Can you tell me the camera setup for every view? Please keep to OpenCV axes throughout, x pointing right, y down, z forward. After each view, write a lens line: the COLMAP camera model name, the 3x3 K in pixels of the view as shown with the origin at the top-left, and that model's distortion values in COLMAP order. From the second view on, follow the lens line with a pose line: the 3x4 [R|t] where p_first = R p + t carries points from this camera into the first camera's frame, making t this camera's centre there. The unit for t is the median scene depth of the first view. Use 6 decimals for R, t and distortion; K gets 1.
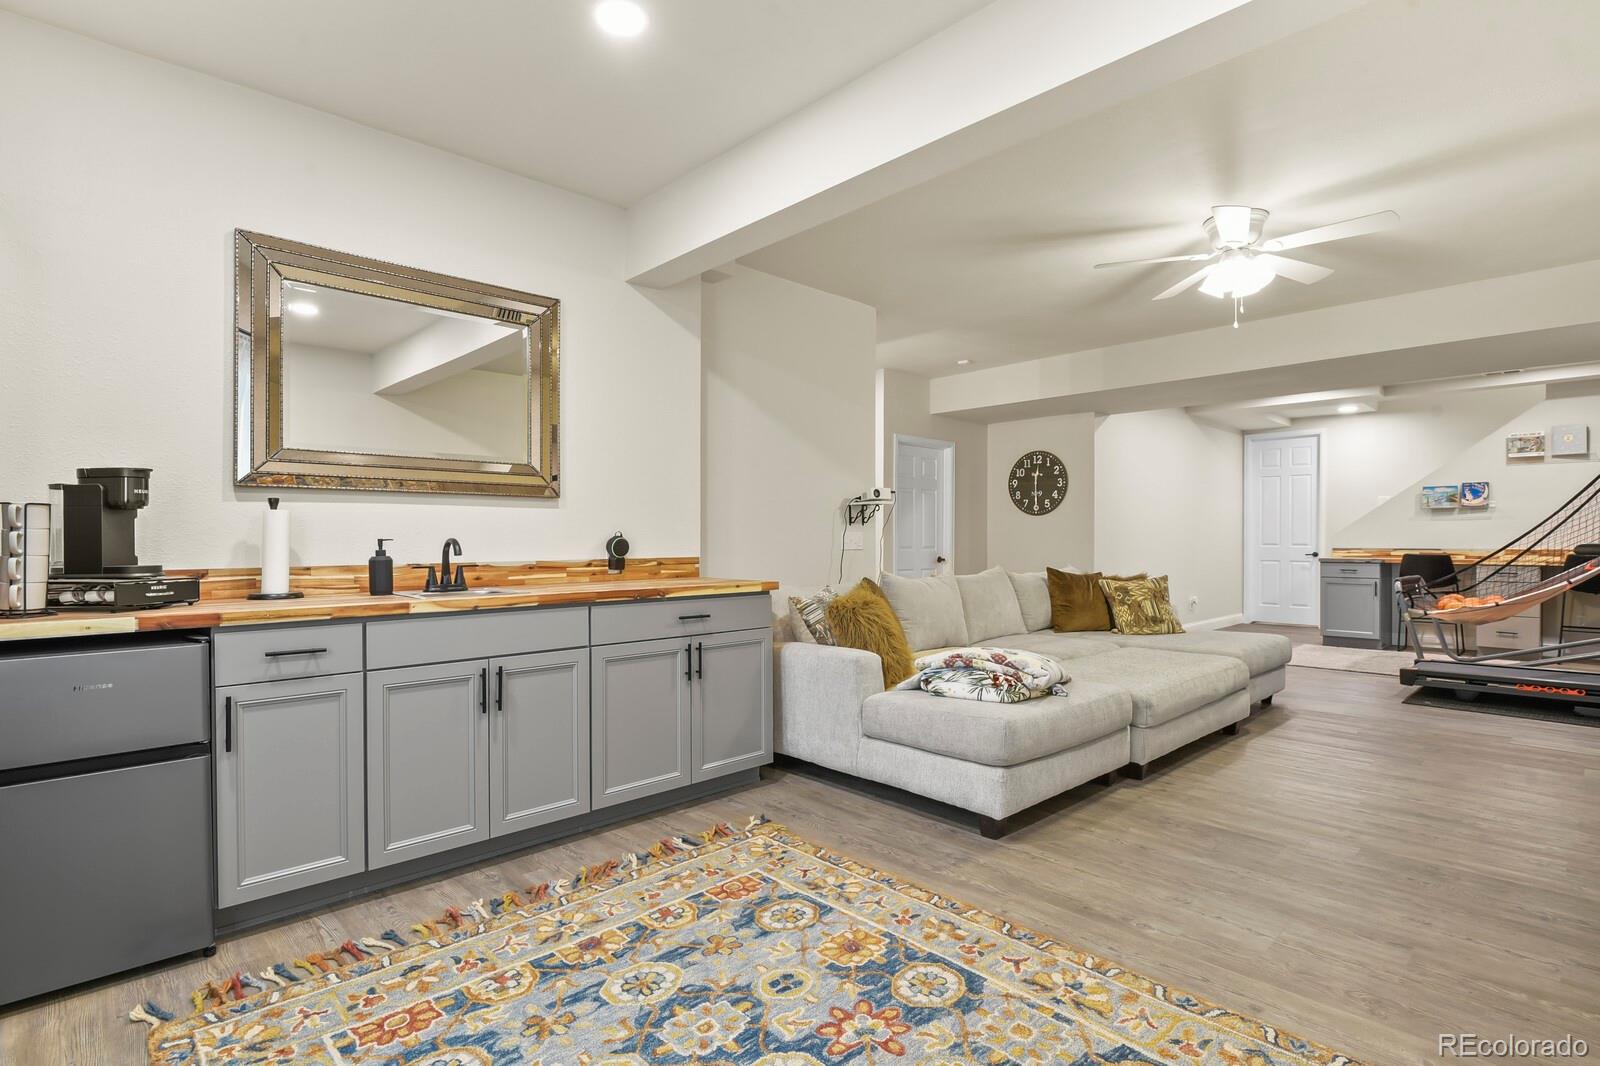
lens RADIAL K [[778.3, 0, 807.0], [0, 778.3, 534.7], [0, 0, 1]] dist [-0.012472, -0.002922]
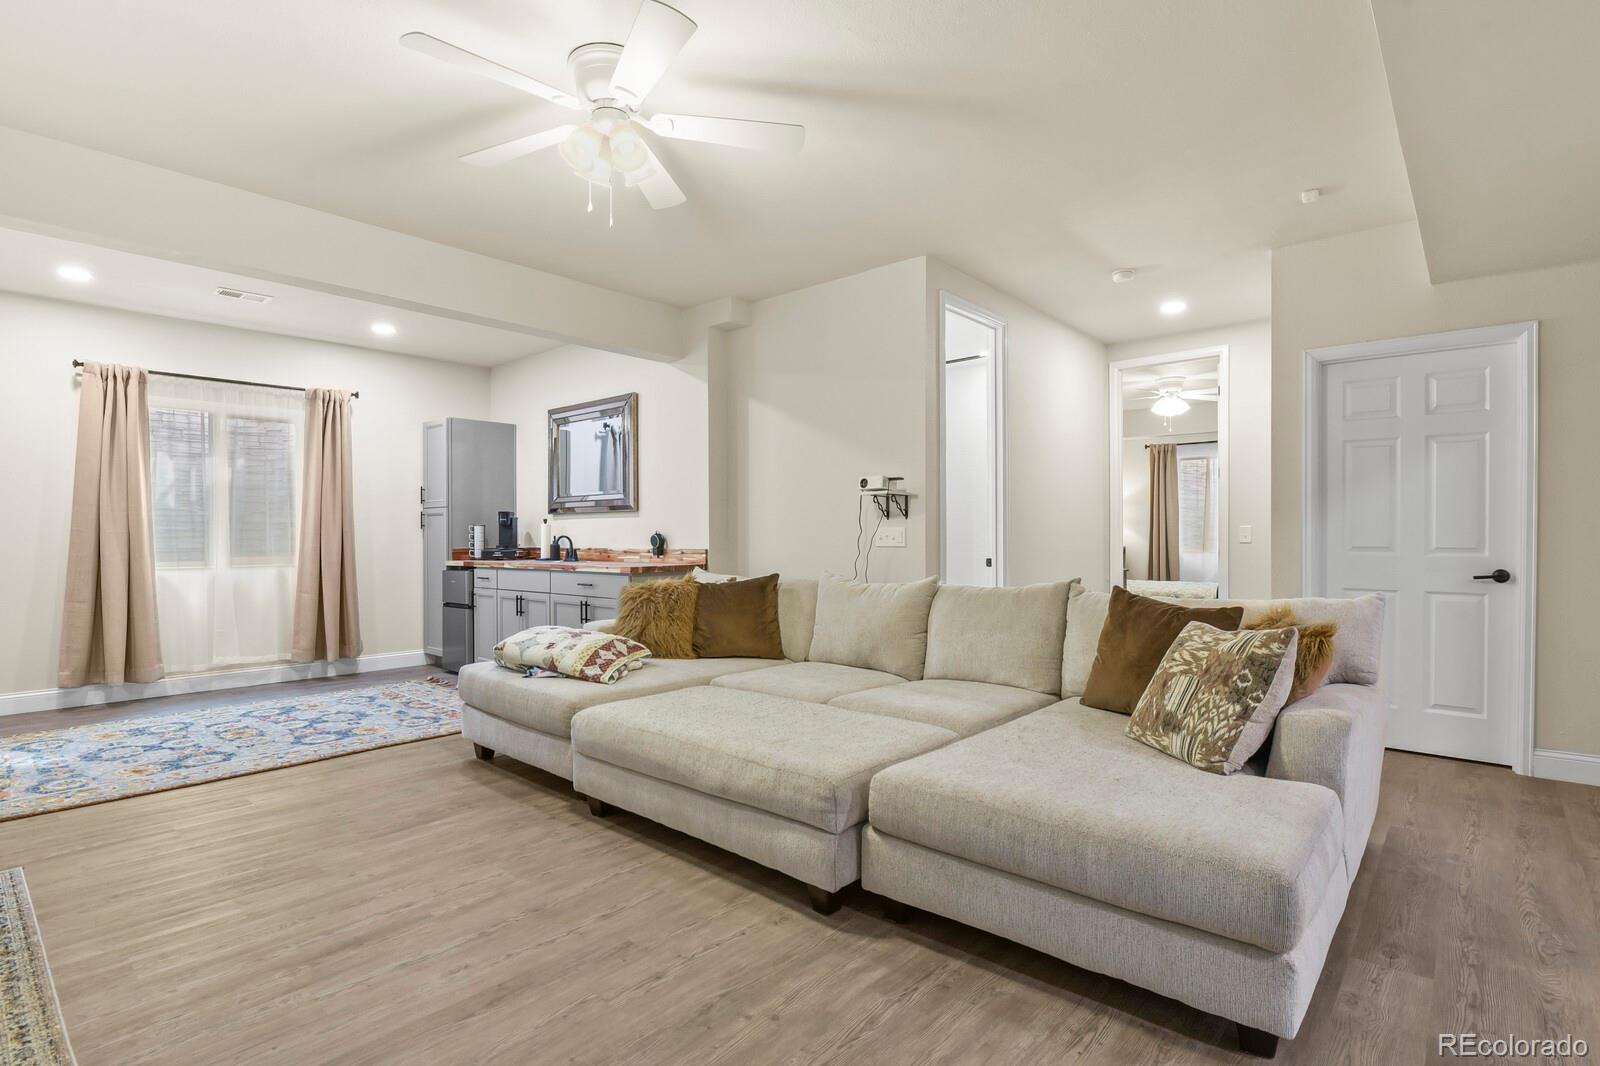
lens RADIAL K [[778.3, 0, 797.8], [0, 778.3, 536.7], [0, 0, 1]] dist [-0.012472, -0.002922]
pose [[0.082628, 0.001436, -0.996579, 0.612277], [0.007799, 0.999967, 0.002088, 0.003547], [0.996550, -0.007945, 0.082614, 0.541883]]
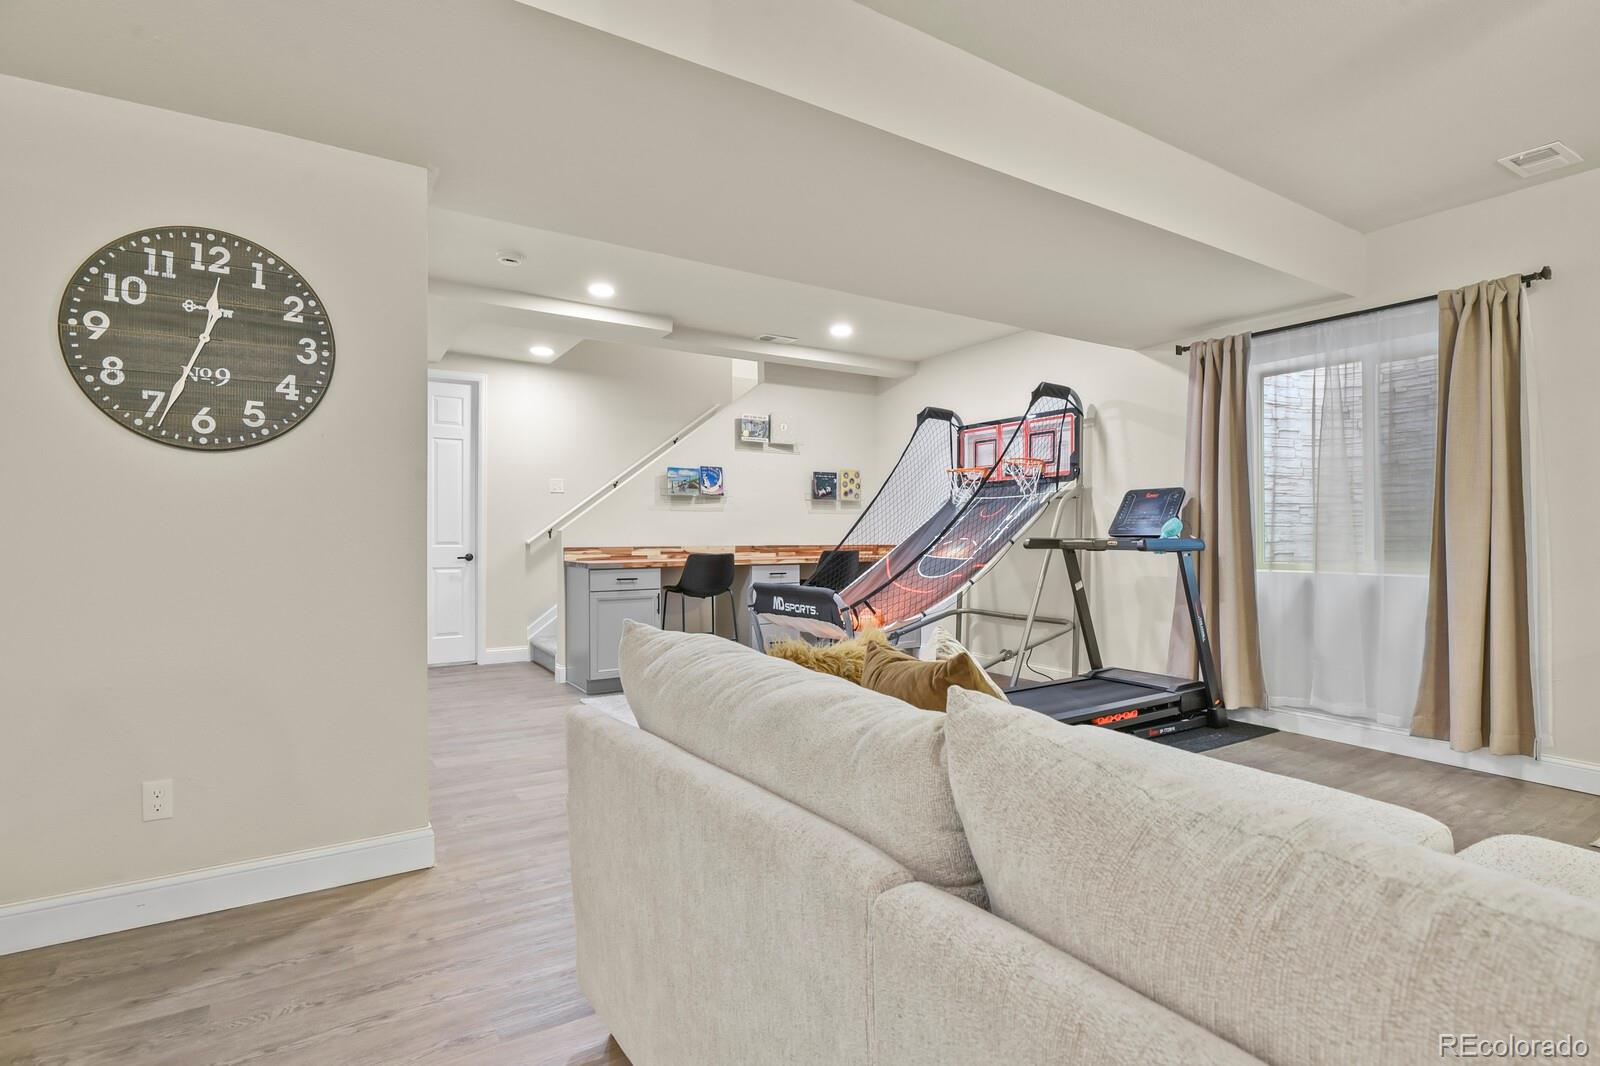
lens RADIAL K [[778.3, 0, 801.2], [0, 778.3, 537.4], [0, 0, 1]] dist [-0.012472, -0.002922]
pose [[0.203699, -0.002806, 0.979030, 0.060330], [-0.003471, 0.999988, 0.003589, 0.005694], [-0.979028, -0.004129, 0.203686, 0.737035]]
